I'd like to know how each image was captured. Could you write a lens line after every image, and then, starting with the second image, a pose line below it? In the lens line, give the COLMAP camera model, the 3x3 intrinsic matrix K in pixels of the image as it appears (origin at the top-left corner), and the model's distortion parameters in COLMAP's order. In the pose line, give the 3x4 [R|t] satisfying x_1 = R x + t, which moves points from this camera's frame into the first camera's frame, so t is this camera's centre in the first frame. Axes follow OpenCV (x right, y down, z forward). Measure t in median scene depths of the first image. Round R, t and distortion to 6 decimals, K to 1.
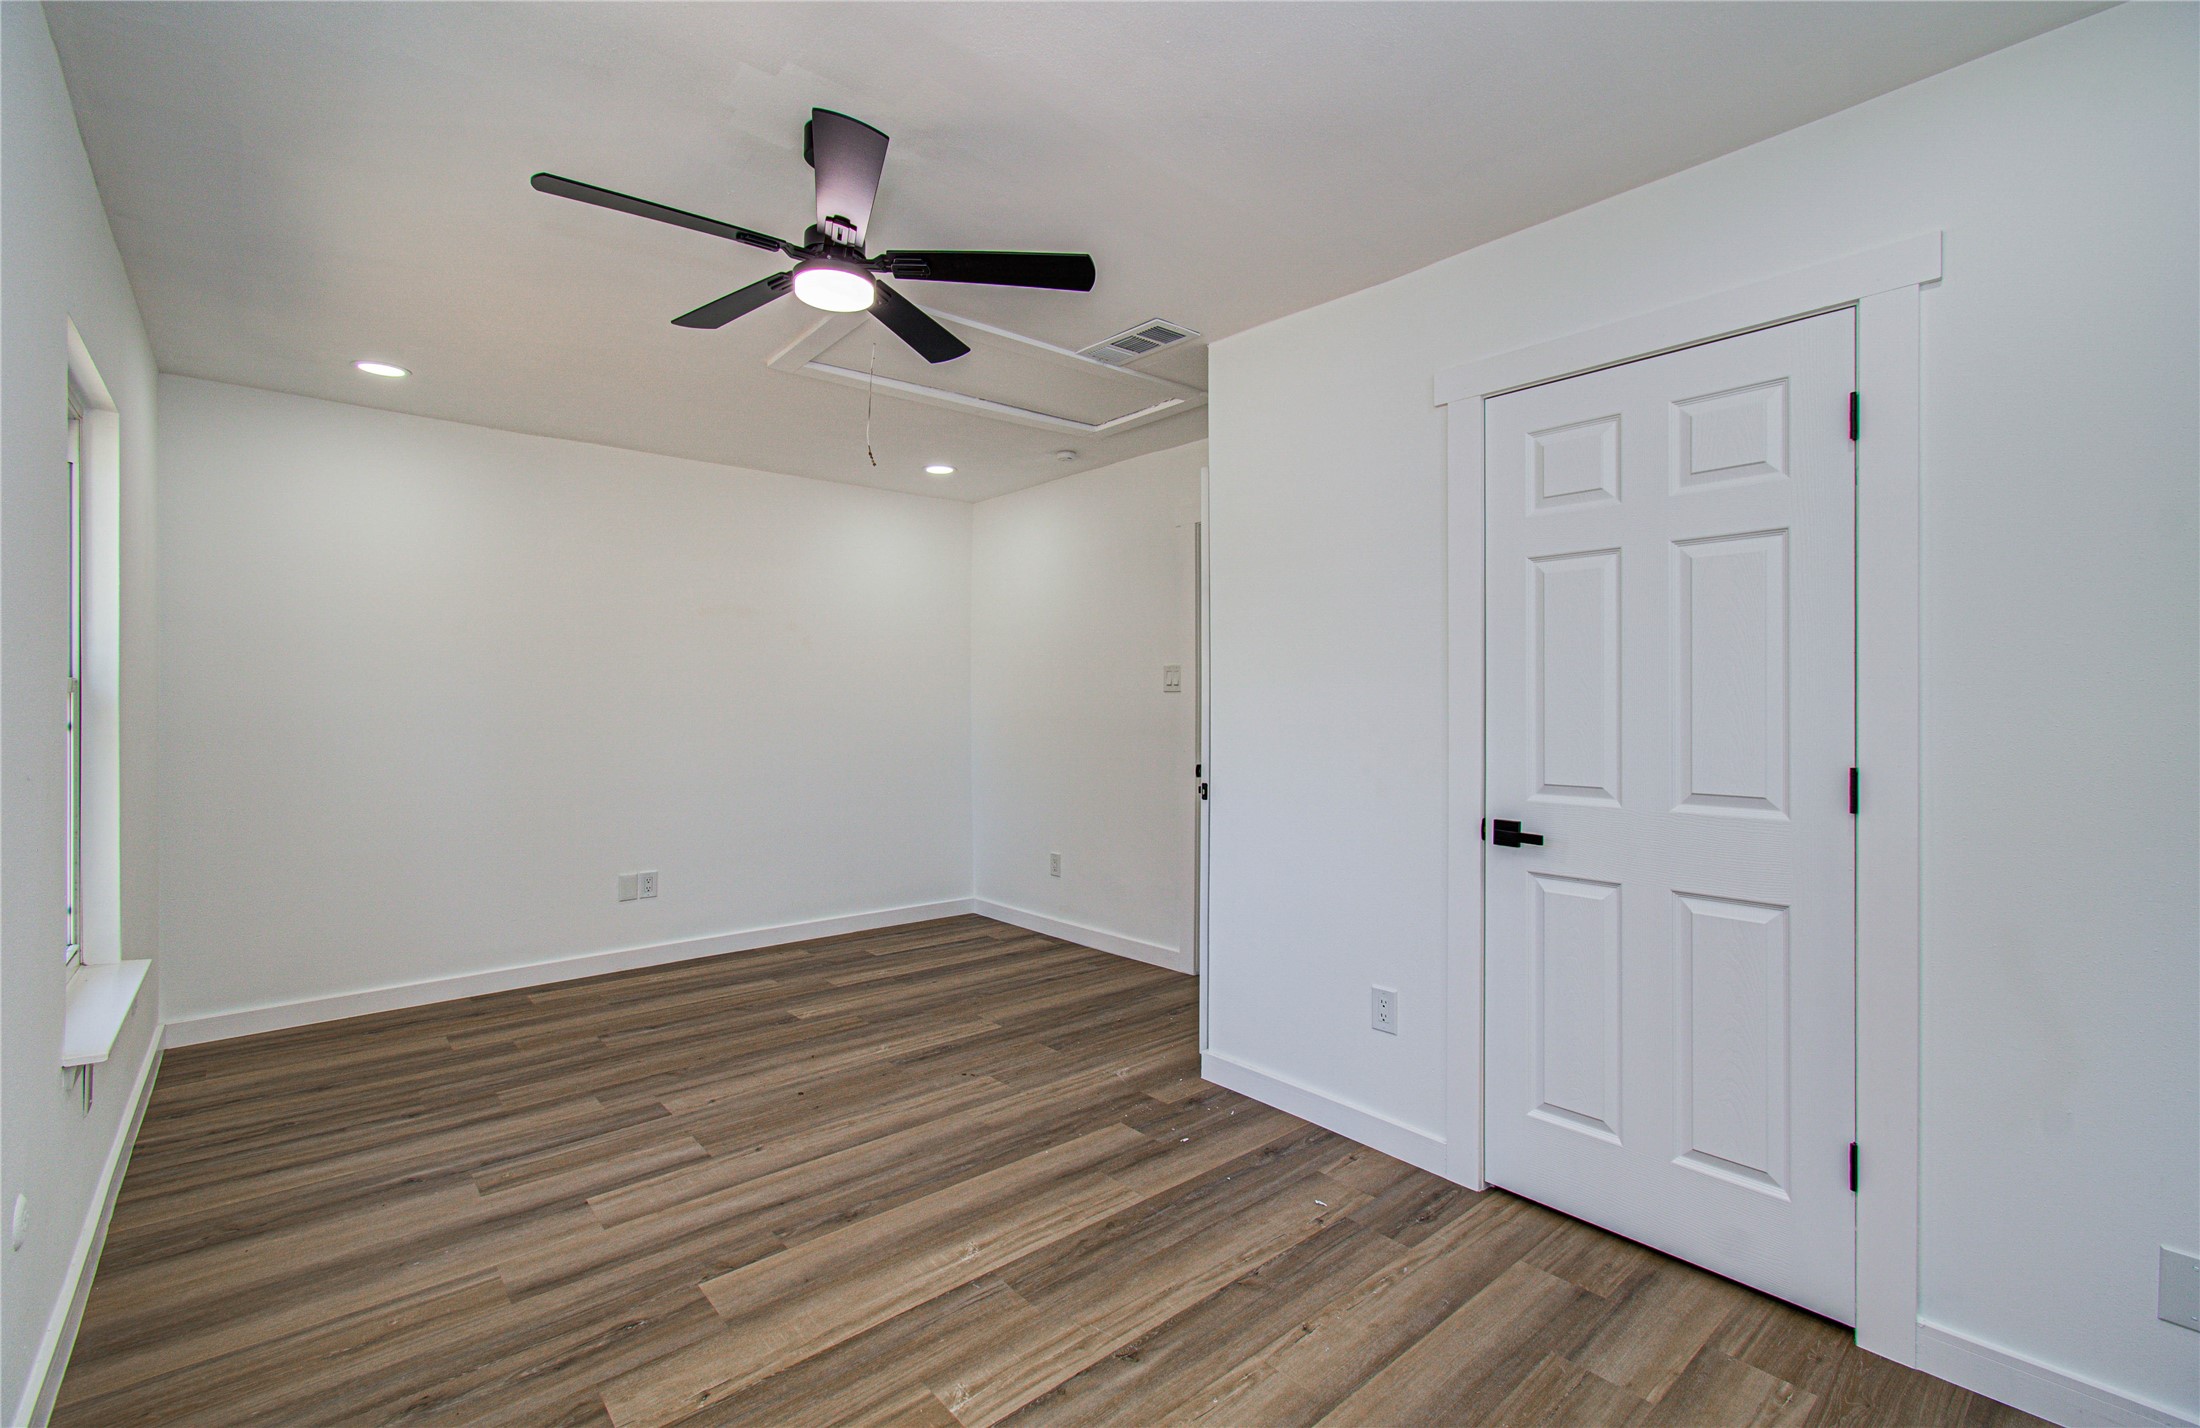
lens RADIAL K [[970.8, 0, 1093.2], [0, 970.8, 714.1], [0, 0, 1]] dist [-0.021521, 0.012241]
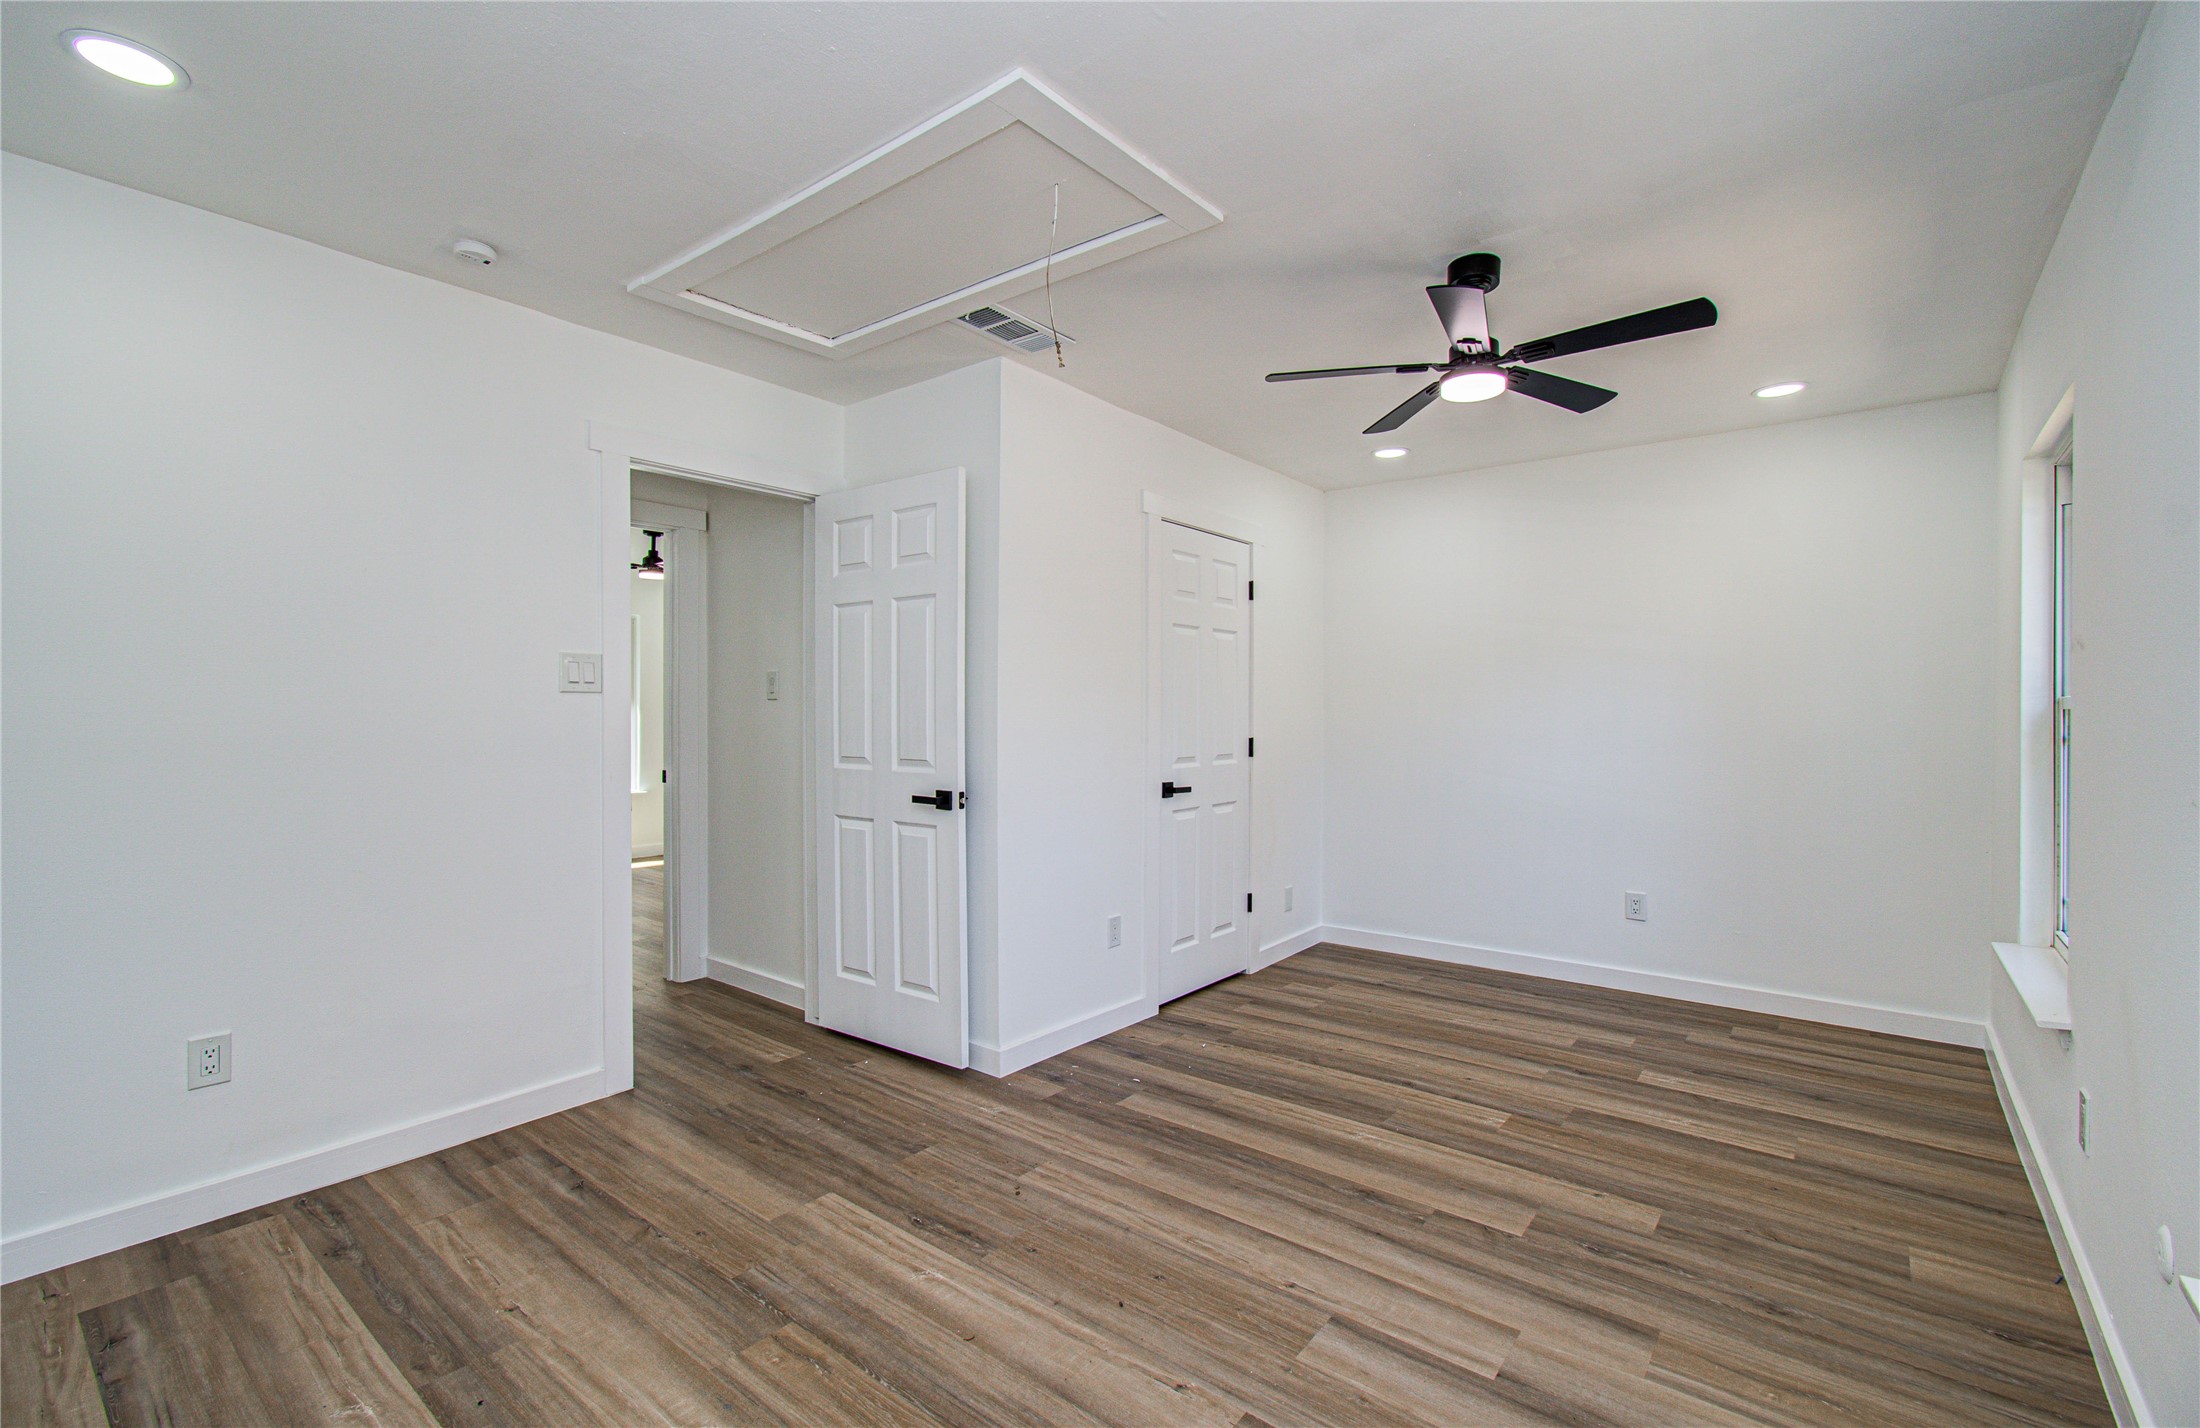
lens RADIAL K [[970.8, 0, 1093.2], [0, 970.8, 714.1], [0, 0, 1]] dist [-0.021521, 0.012241]
pose [[-0.199775, -0.004019, 0.979834, -1.182129], [0.005153, 0.999973, 0.005153, -0.017897], [-0.979828, 0.006079, -0.199749, 1.437126]]
